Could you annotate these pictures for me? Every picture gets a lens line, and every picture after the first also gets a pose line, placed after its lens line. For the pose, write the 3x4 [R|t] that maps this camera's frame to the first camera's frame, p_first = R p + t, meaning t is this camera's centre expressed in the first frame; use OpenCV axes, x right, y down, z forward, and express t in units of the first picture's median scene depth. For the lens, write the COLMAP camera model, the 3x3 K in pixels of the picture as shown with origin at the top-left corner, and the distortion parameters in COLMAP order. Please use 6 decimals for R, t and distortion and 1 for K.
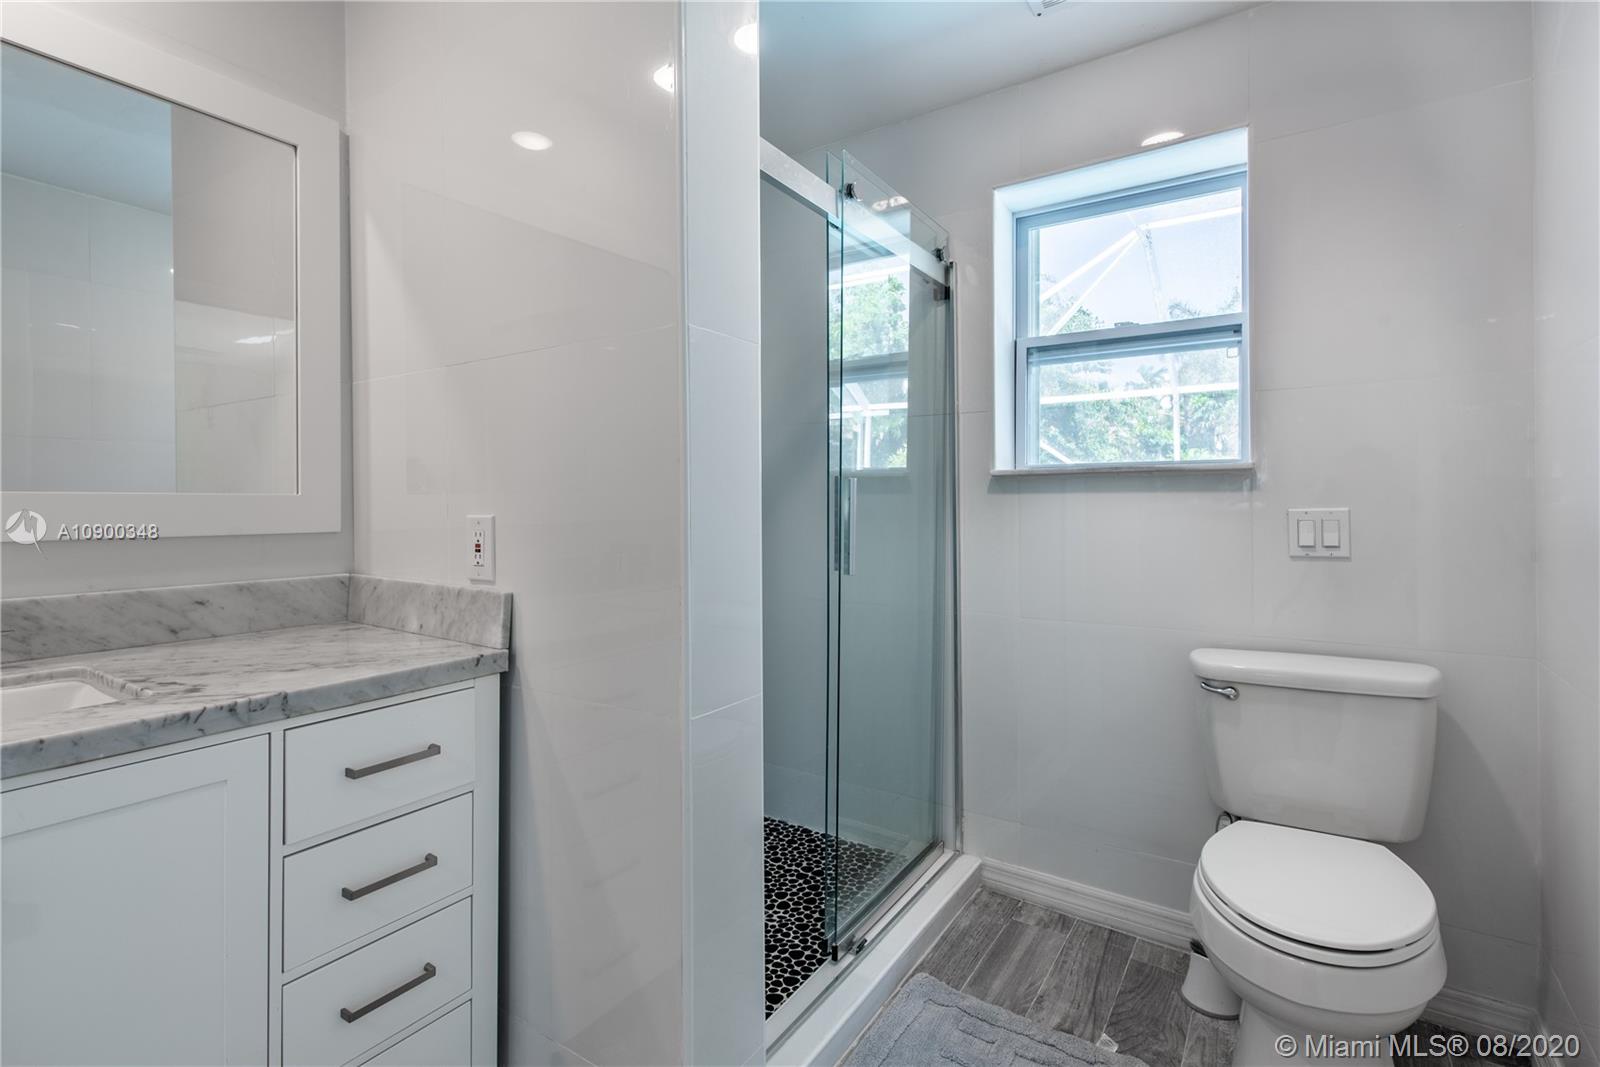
lens RADIAL K [[768.0, 0, 803.7], [0, 768.0, 501.9], [0, 0, 1]] dist [-0.001011, -0.000056]
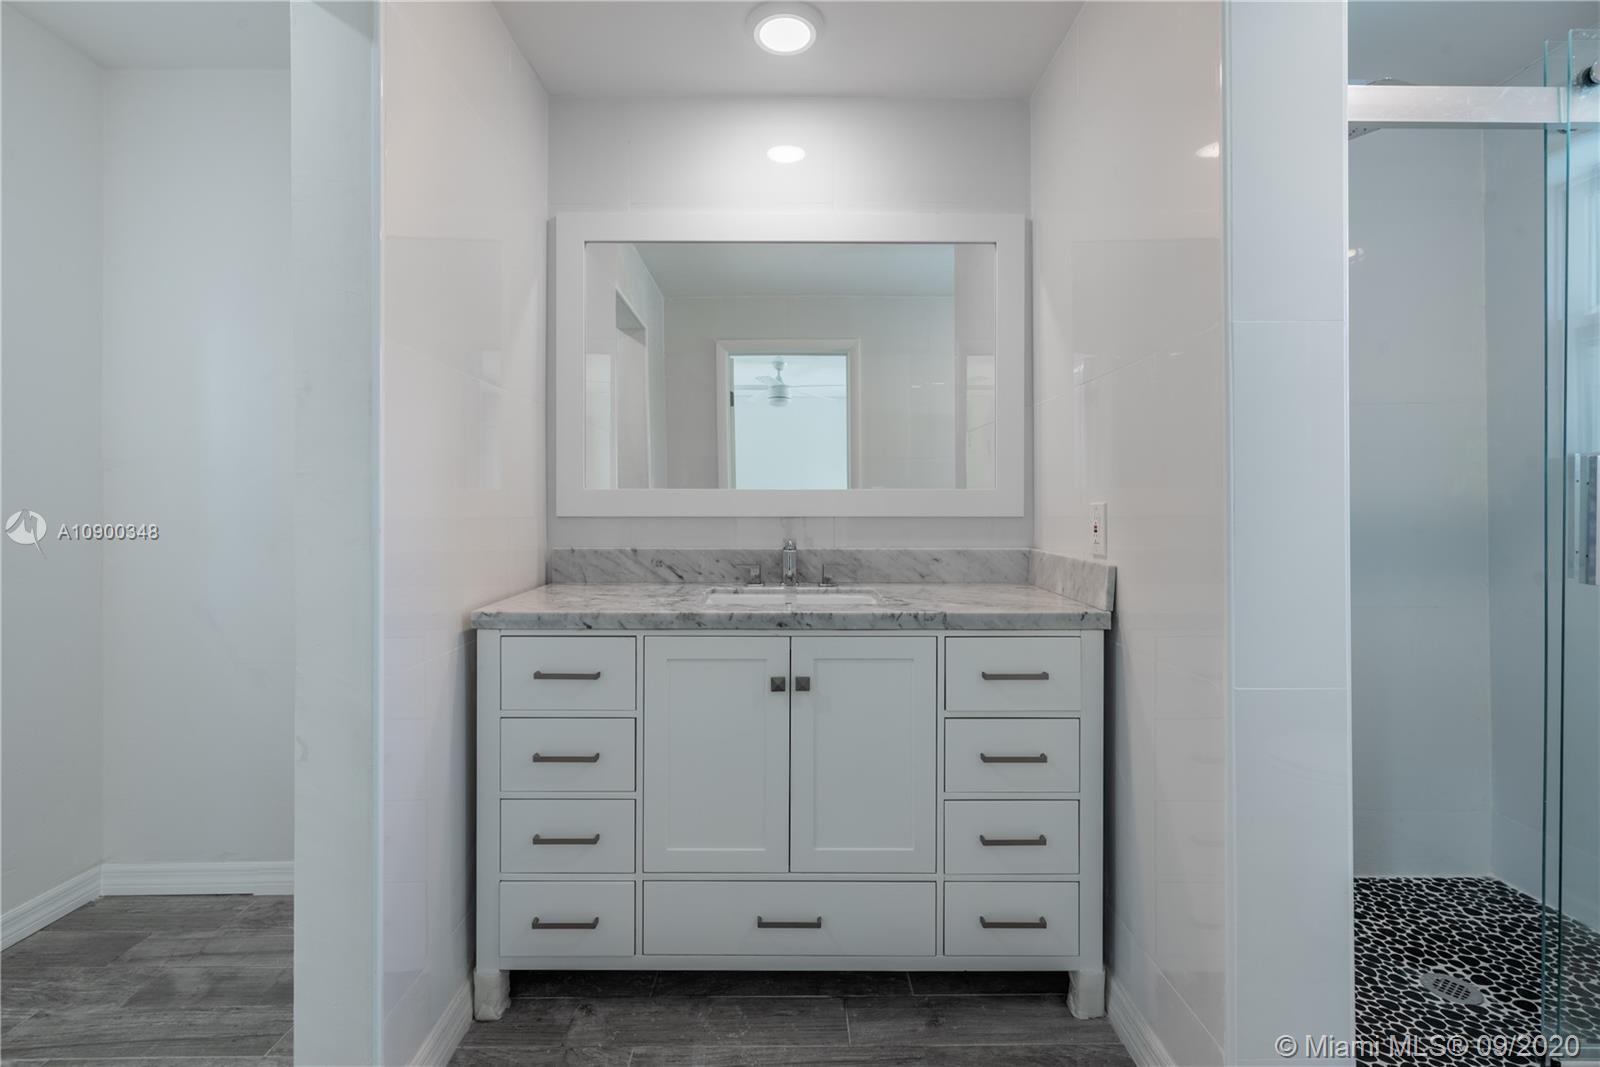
lens RADIAL K [[768.0, 0, 803.7], [0, 768.0, 501.9], [0, 0, 1]] dist [-0.001011, -0.000056]
pose [[0.557621, -0.004725, -0.830082, 0.379352], [0.000164, 0.999984, -0.005583, 0.025658], [0.830096, 0.002977, 0.557613, -0.091725]]
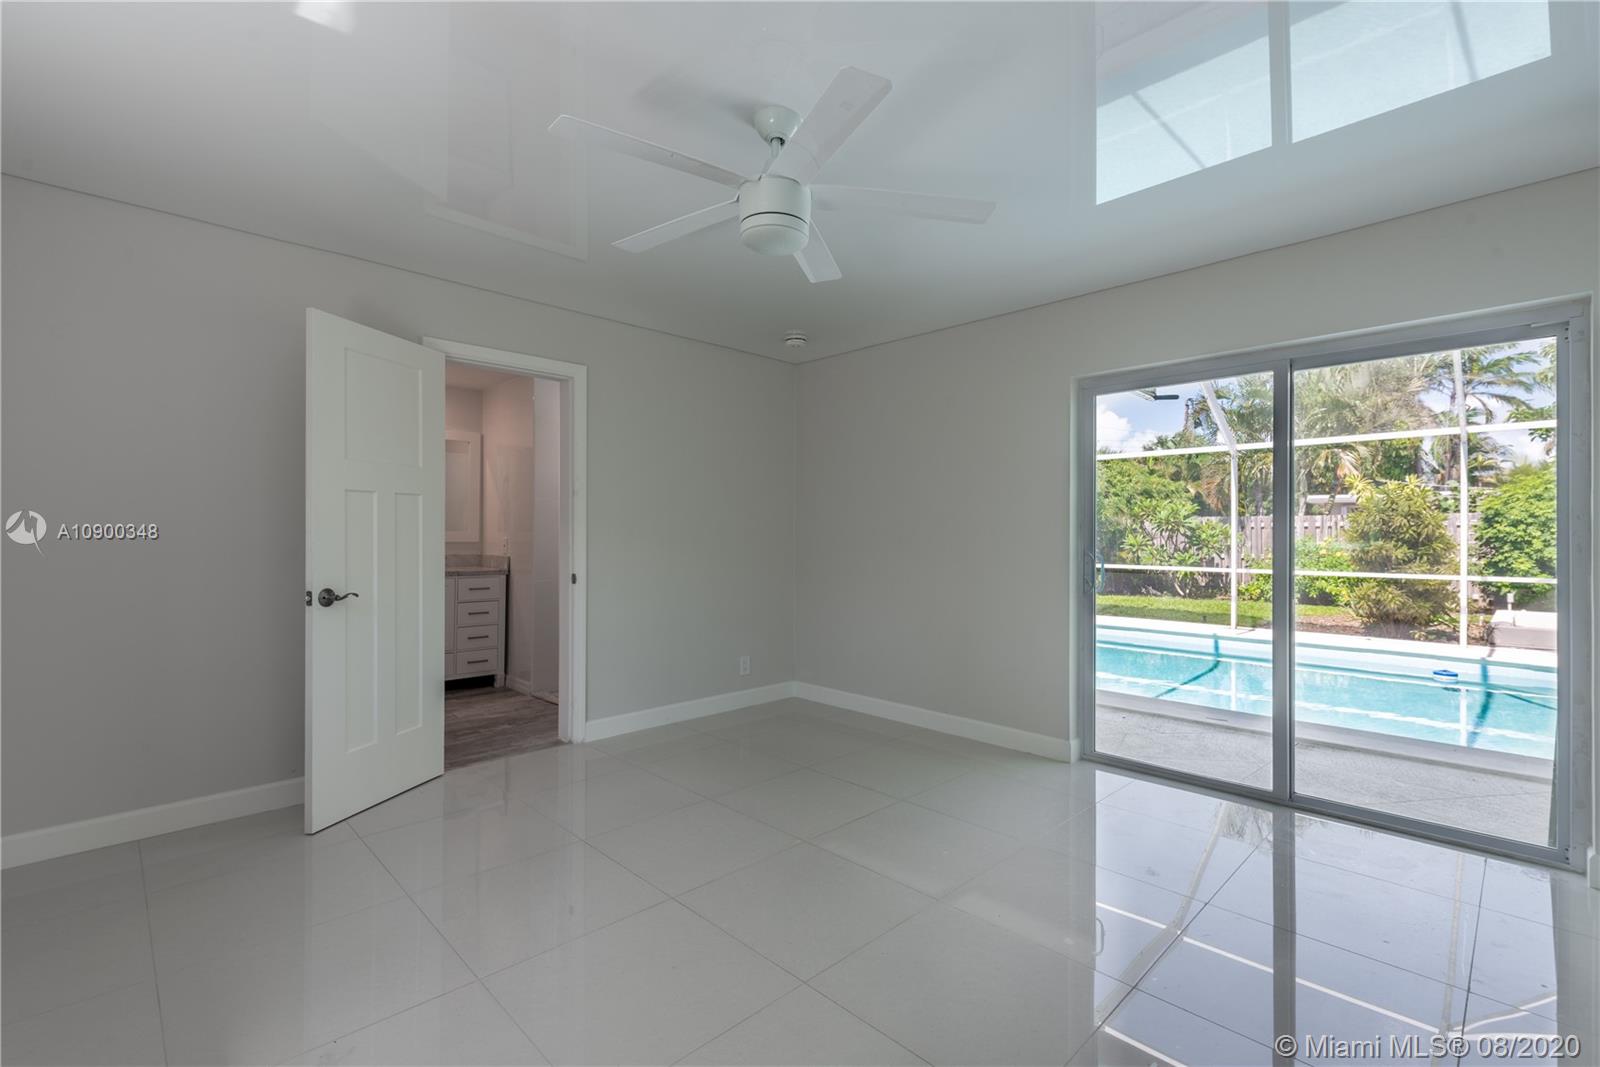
lens RADIAL K [[721.2, 0, 803.5], [0, 721.2, 528.9], [0, 0, 1]] dist [0.001118, 0.000054]
pose [[0.973440, 0.006701, -0.228843, 2.241894], [-0.008744, 0.999930, -0.007912, -0.015057], [0.228774, 0.009703, 0.973431, -2.658319]]
